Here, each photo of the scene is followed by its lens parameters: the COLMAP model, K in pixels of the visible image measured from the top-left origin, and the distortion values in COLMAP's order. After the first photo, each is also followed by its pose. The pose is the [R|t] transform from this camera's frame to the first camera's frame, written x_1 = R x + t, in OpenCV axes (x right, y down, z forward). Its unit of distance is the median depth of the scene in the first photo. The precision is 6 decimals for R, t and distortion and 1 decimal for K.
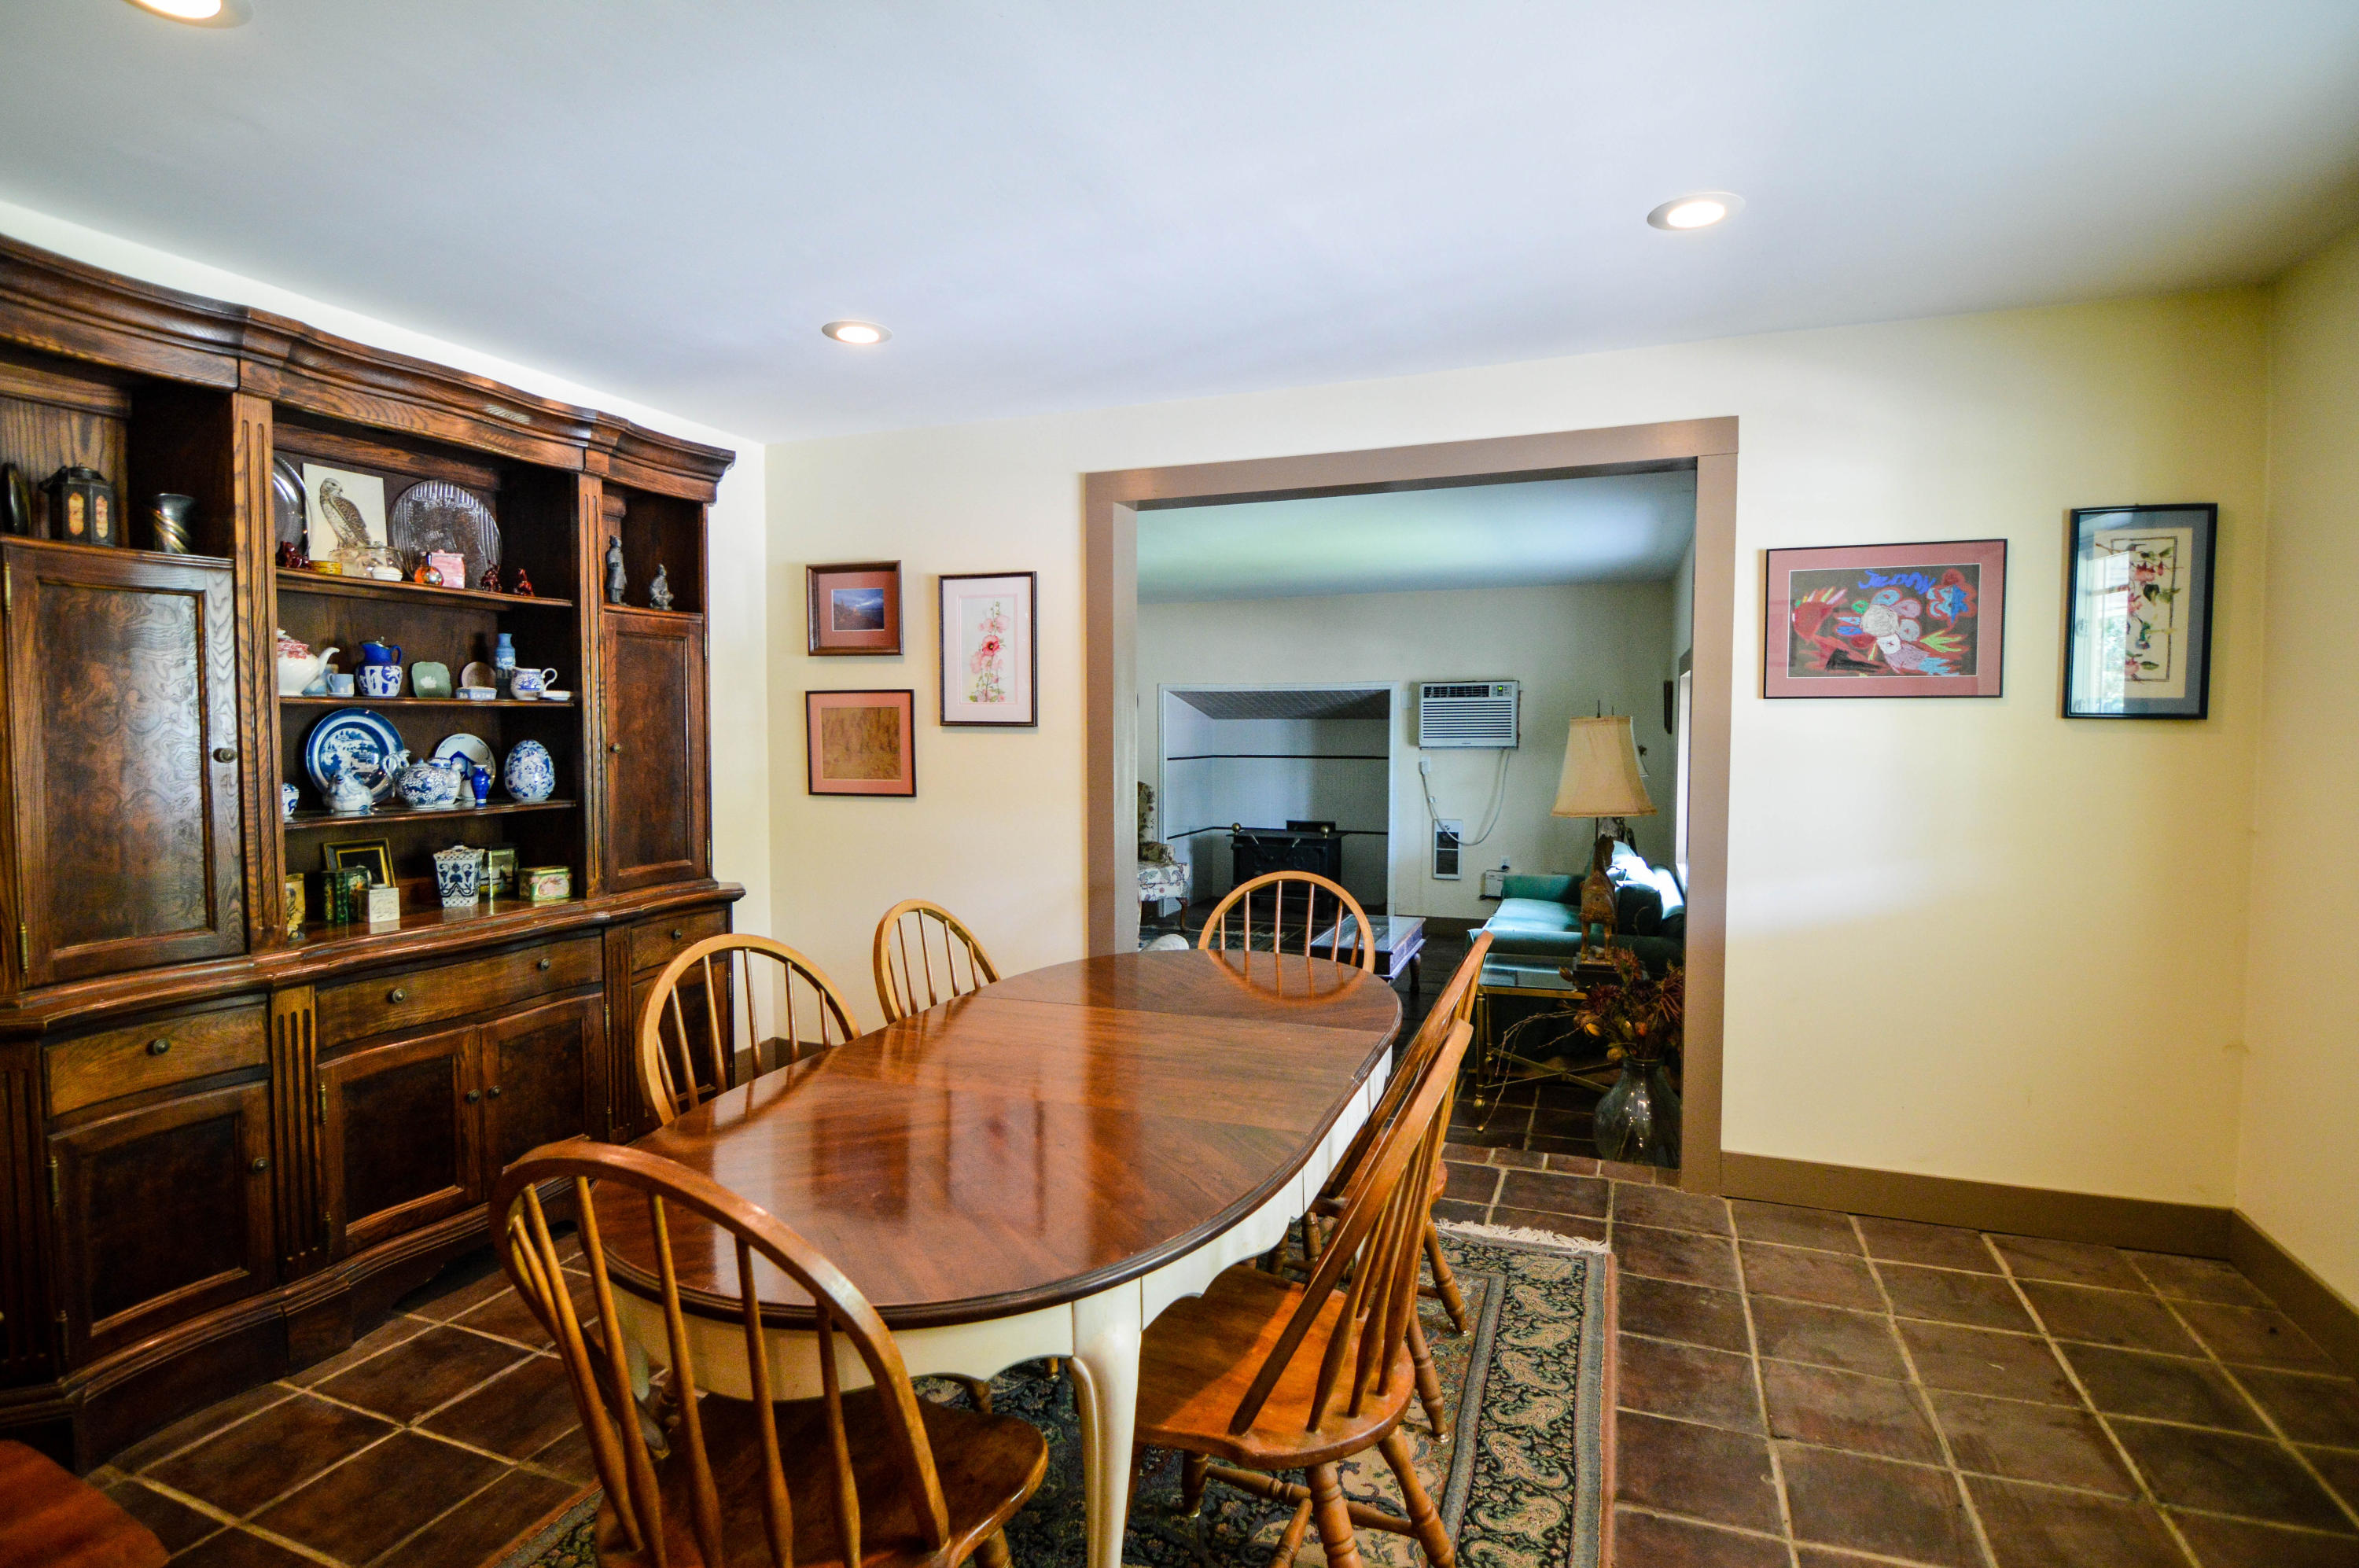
lens RADIAL K [[1171.4, 0, 1179.5], [0, 1171.4, 784.0], [0, 0, 1]] dist [0.000112, -0.000113]
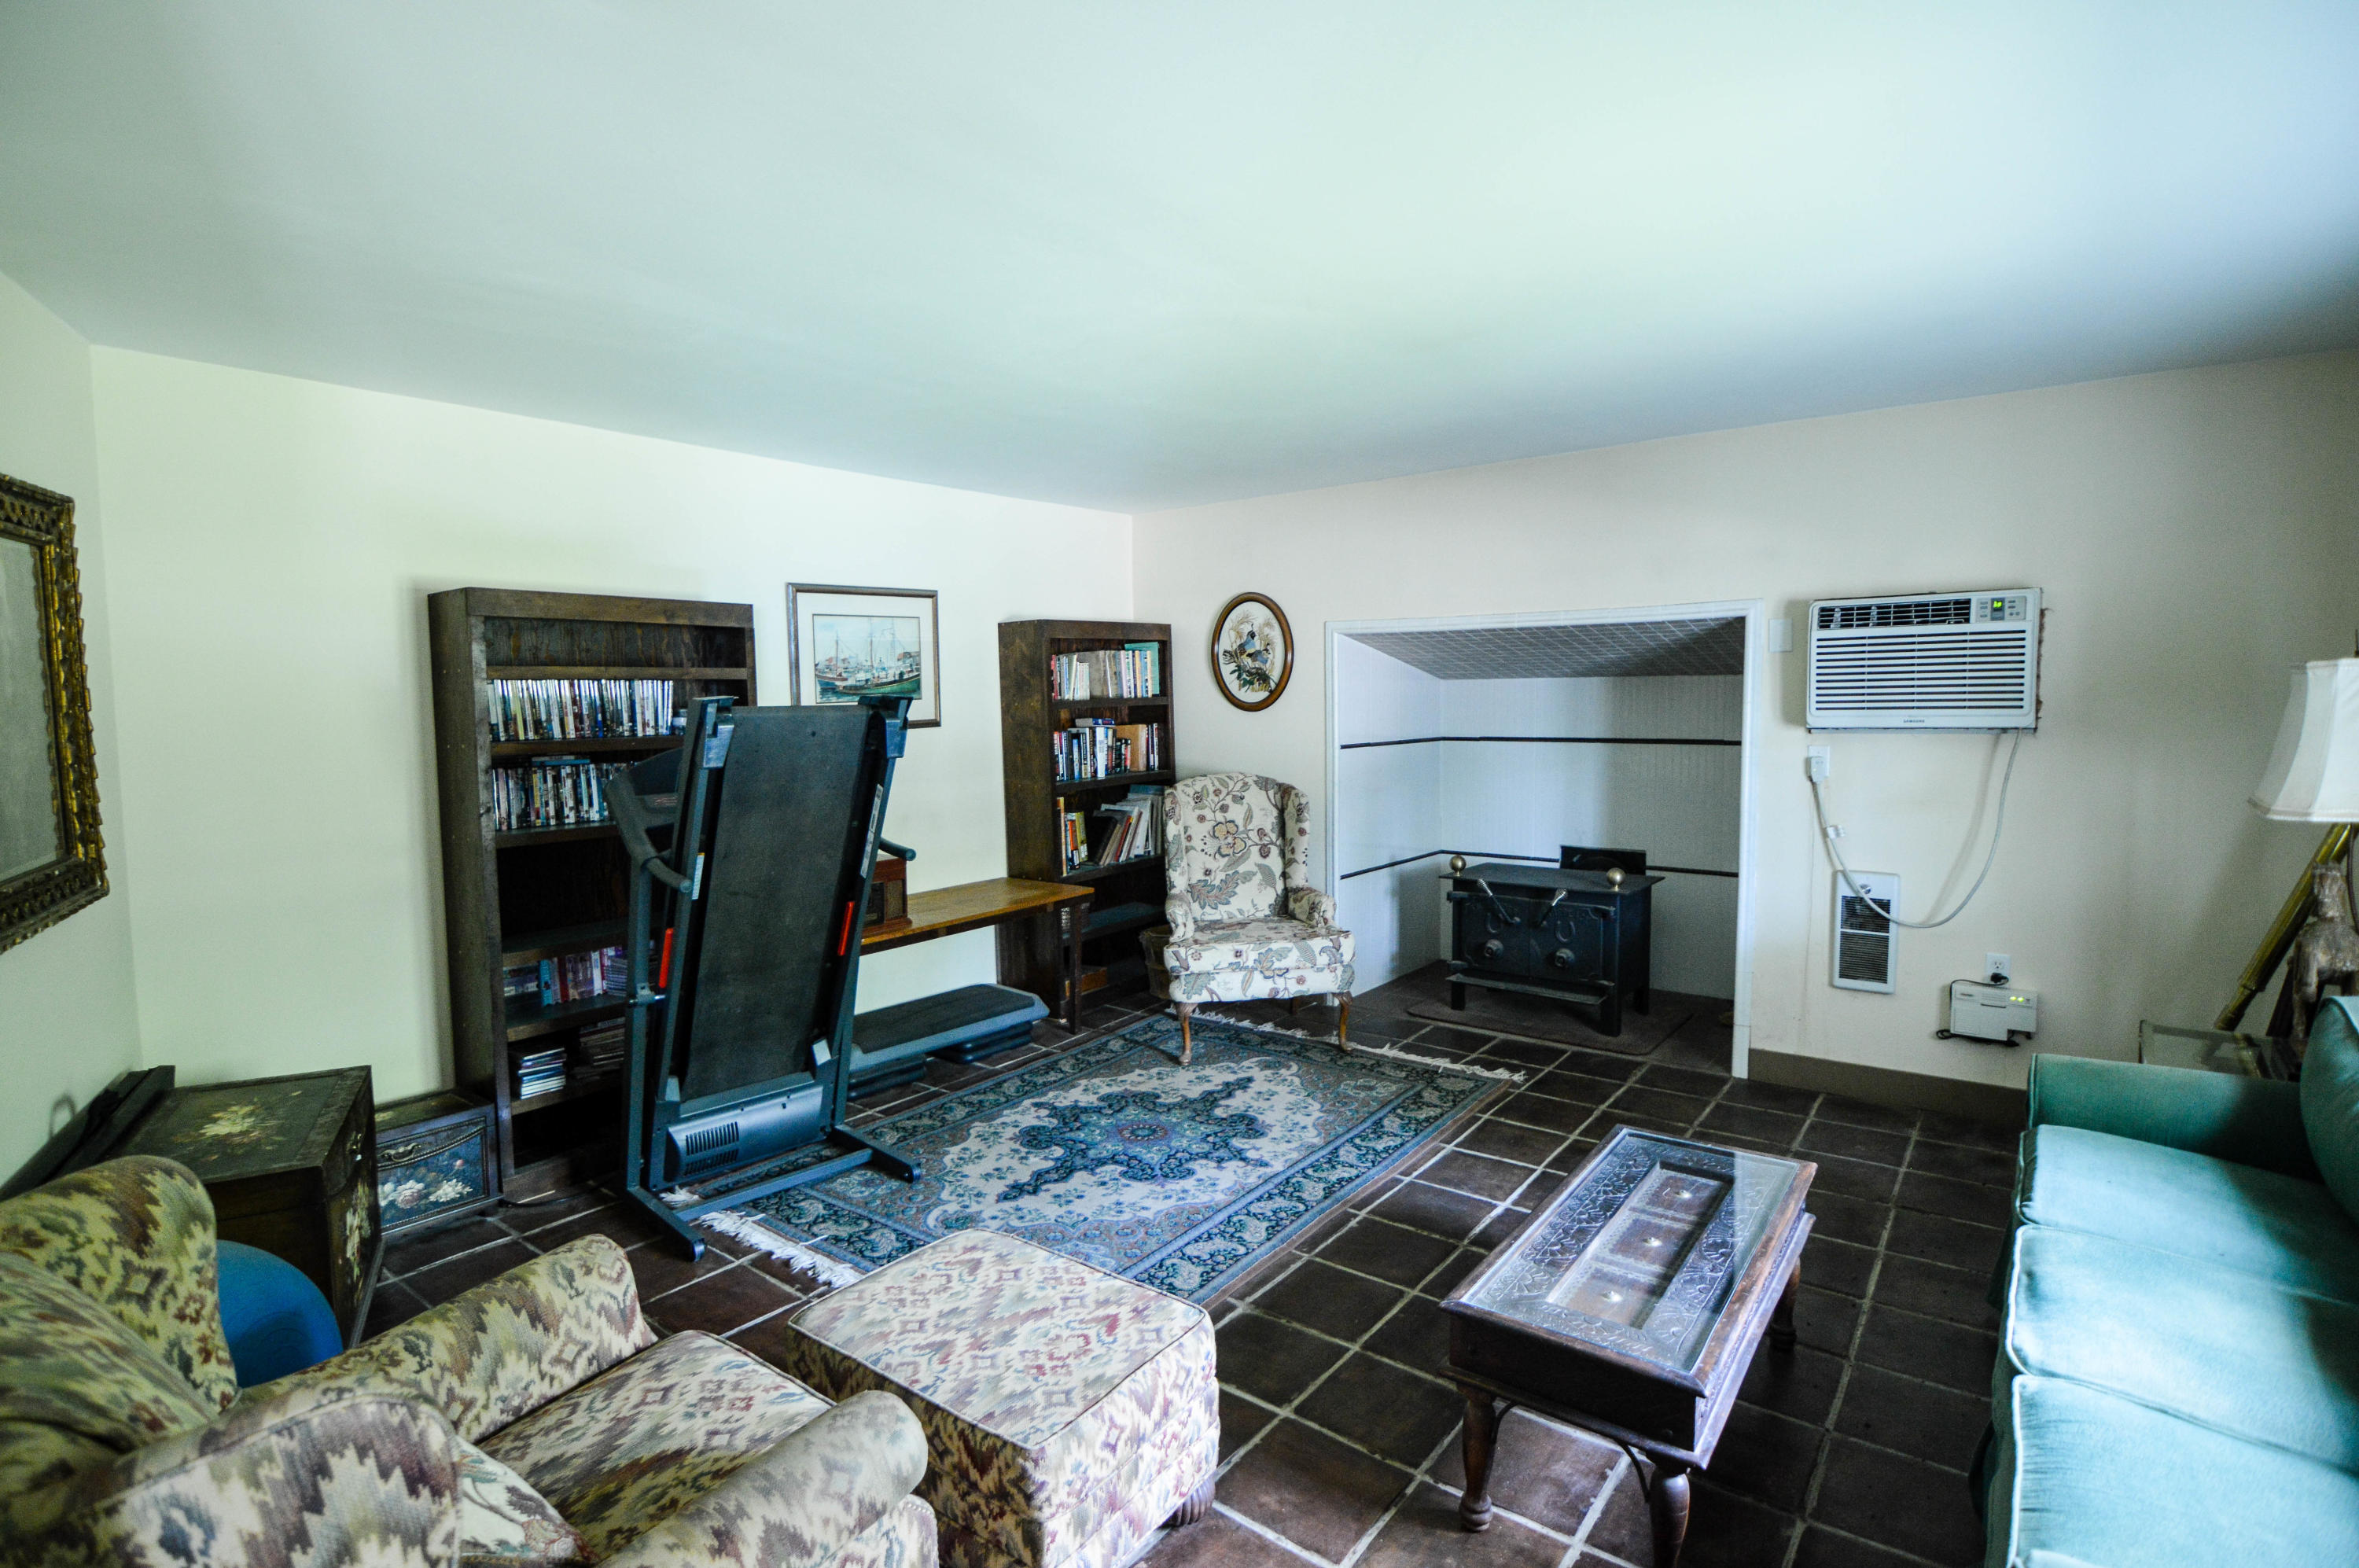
lens RADIAL K [[1156.6, 0, 1174.7], [0, 1156.6, 775.9], [0, 0, 1]] dist [-0.003065, -0.013677]
pose [[0.954670, 0.007549, -0.297572, 0.180729], [0.000333, 0.999651, 0.026430, -0.046872], [0.297667, -0.025331, 0.954334, 0.862060]]
